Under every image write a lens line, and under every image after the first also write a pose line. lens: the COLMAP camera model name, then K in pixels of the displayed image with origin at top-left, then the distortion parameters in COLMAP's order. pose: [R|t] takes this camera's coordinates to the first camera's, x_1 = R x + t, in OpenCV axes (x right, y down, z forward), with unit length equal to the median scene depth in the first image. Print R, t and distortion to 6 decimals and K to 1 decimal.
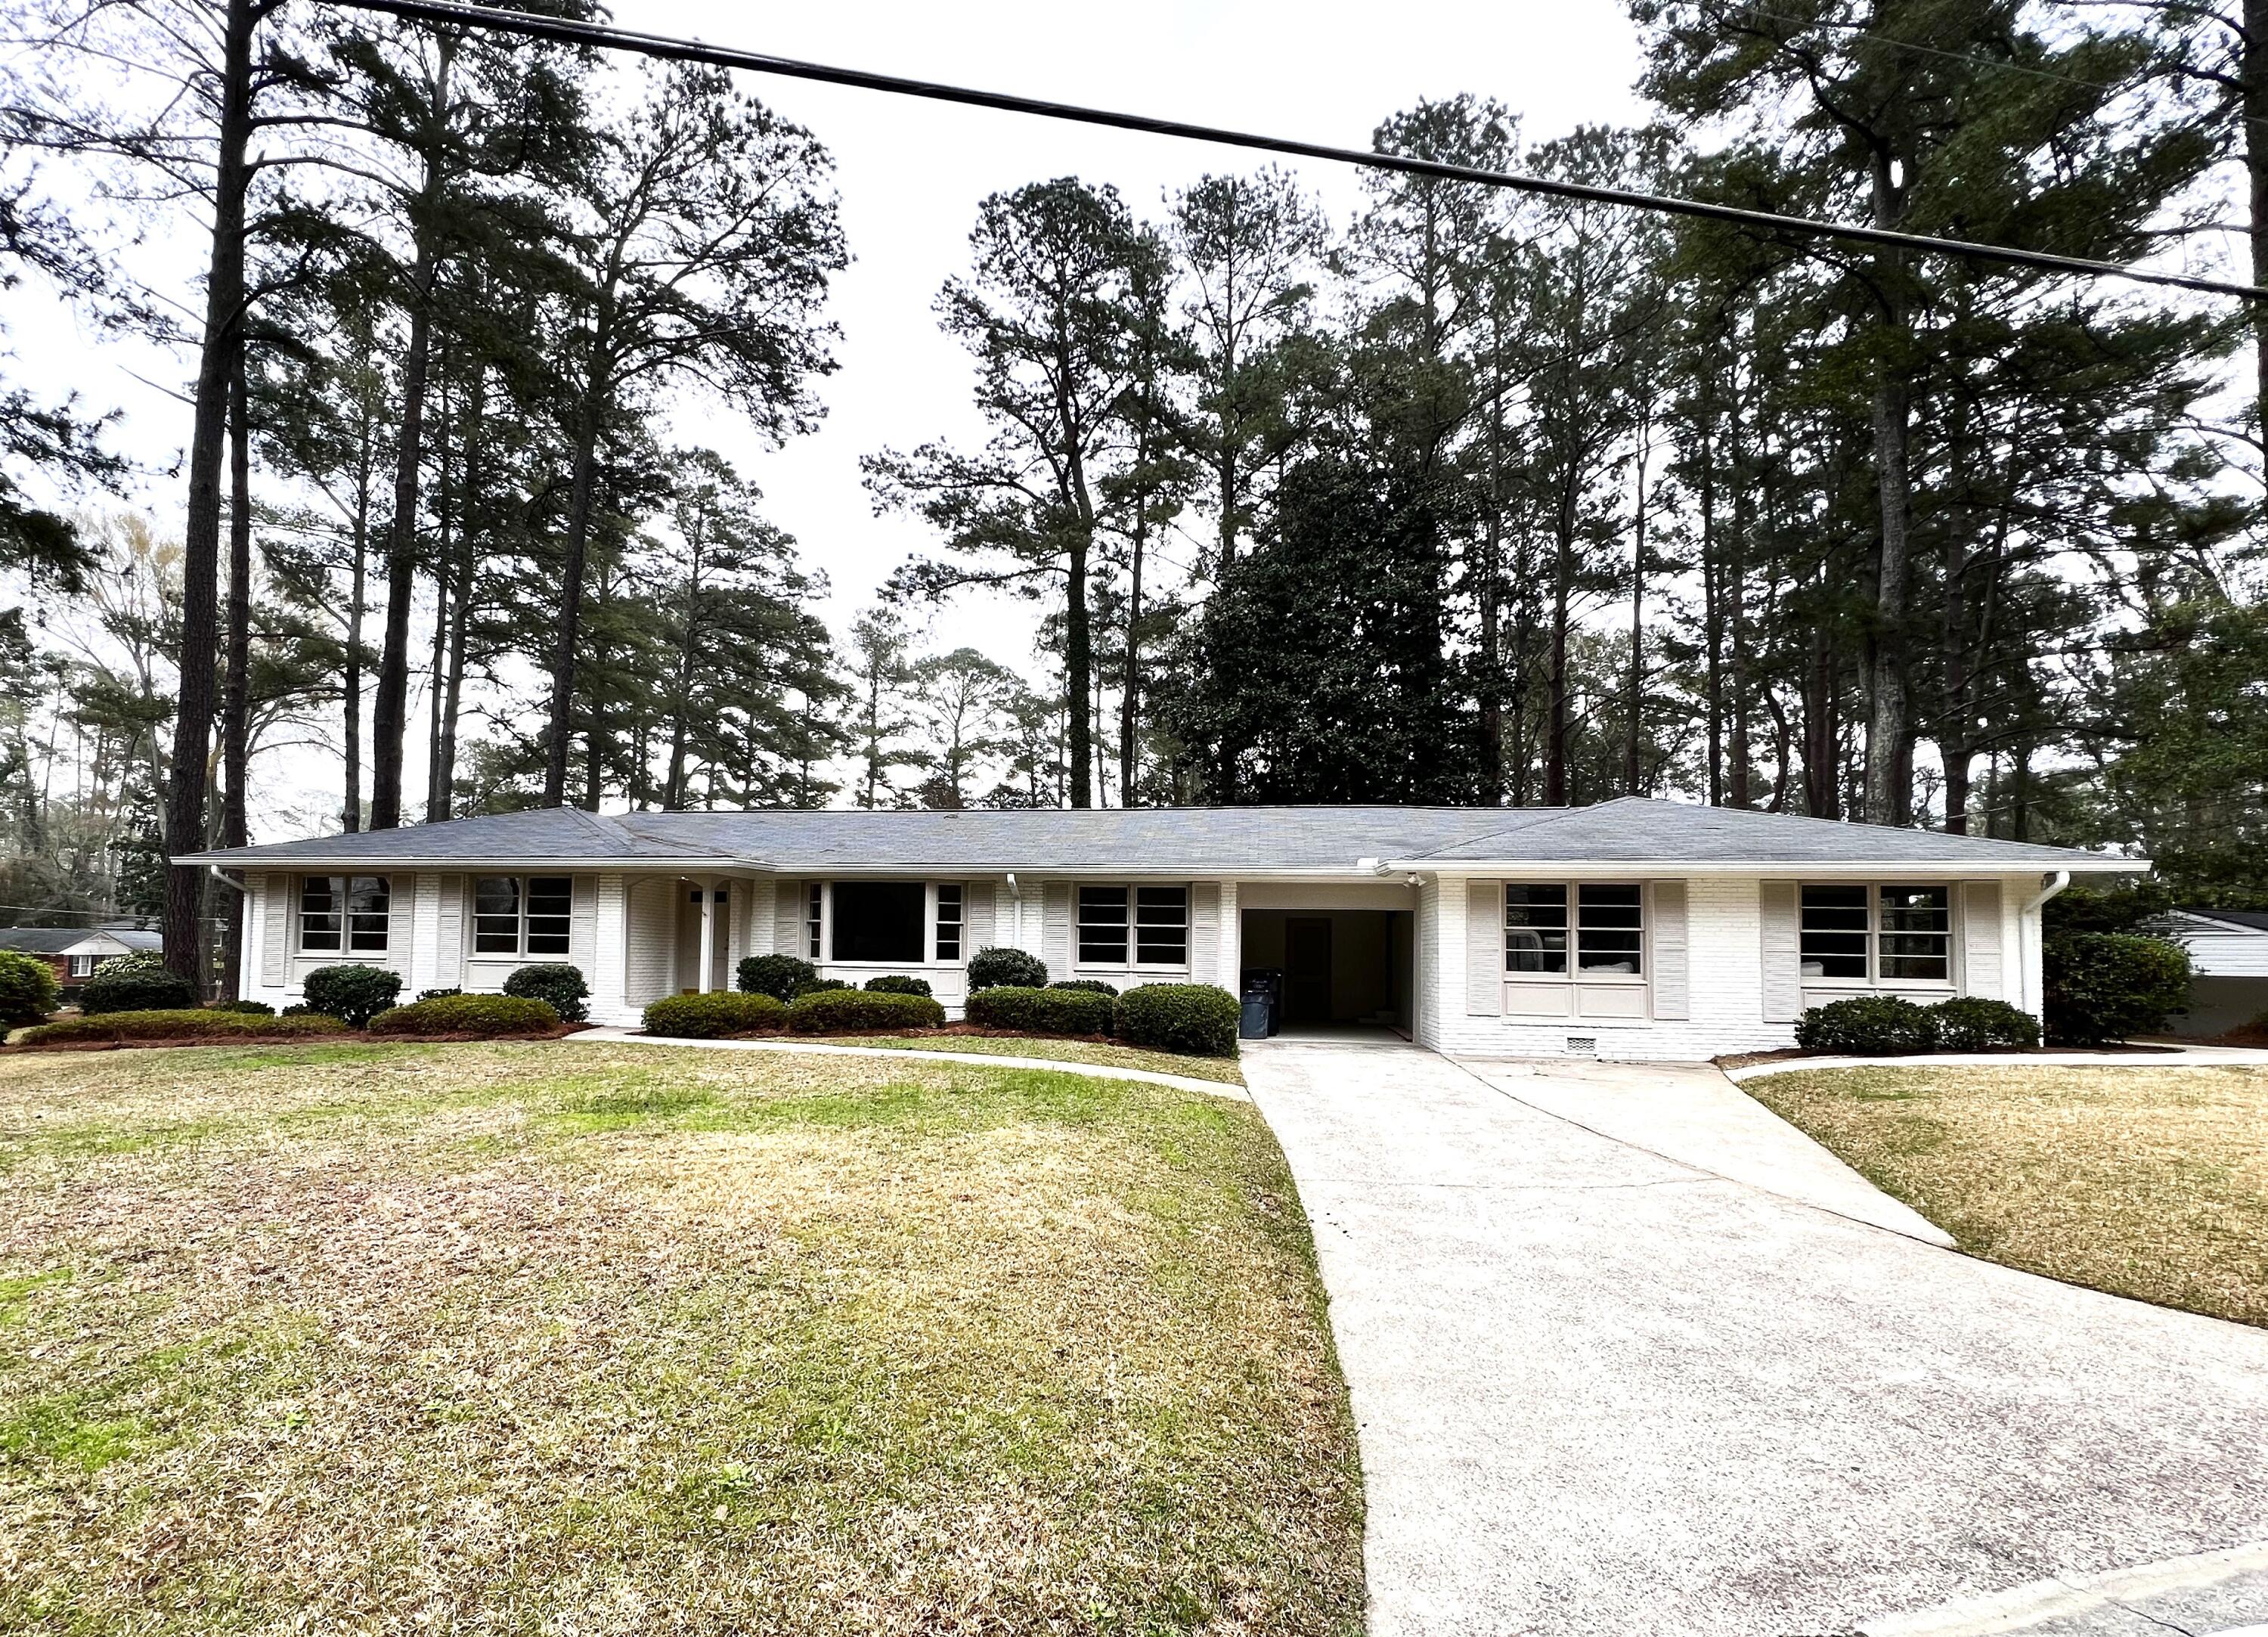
lens RADIAL K [[1040.0, 0, 1134.3], [0, 1040.0, 886.9], [0, 0, 1]] dist [0.002374, 0.000461]
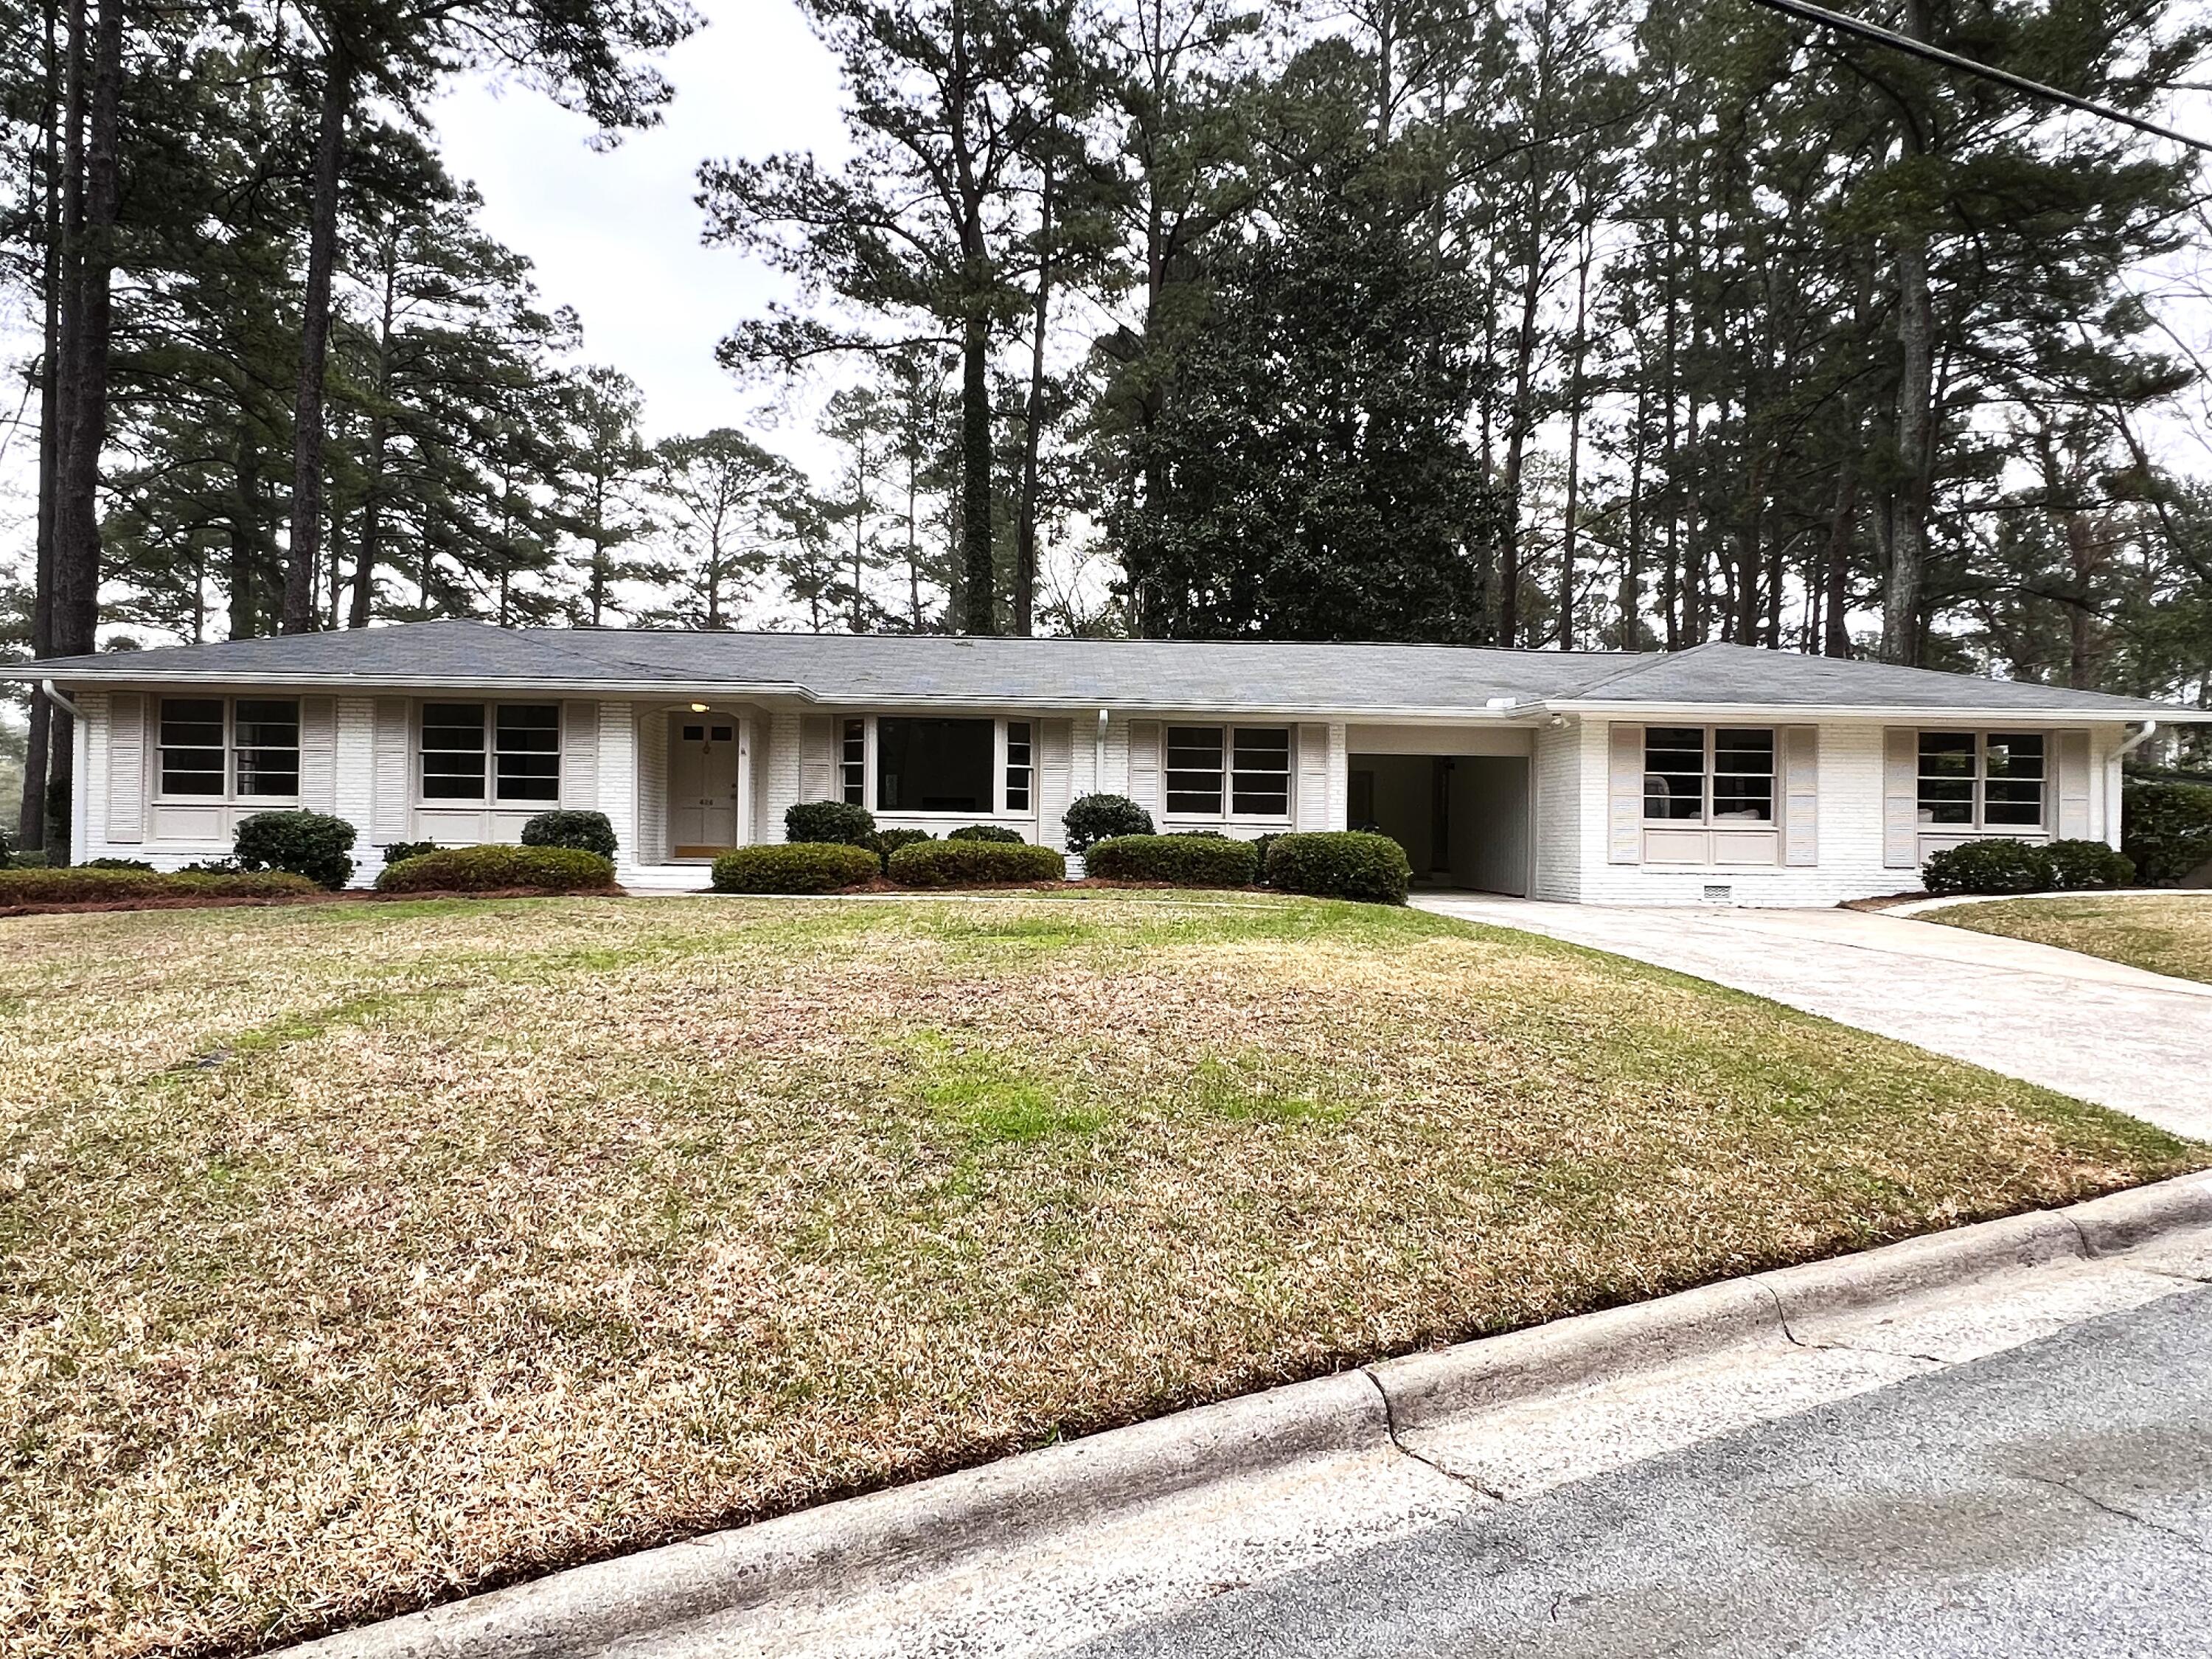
lens RADIAL K [[1350.8, 0, 1106.0], [0, 1350.8, 829.5], [0, 0, 1]] dist [-0.001720, -0.001275]
pose [[0.978981, 0.000056, 0.203954, -0.335883], [-0.010682, 0.998641, 0.051002, 0.028976], [-0.203674, -0.052109, 0.977651, -0.103979]]
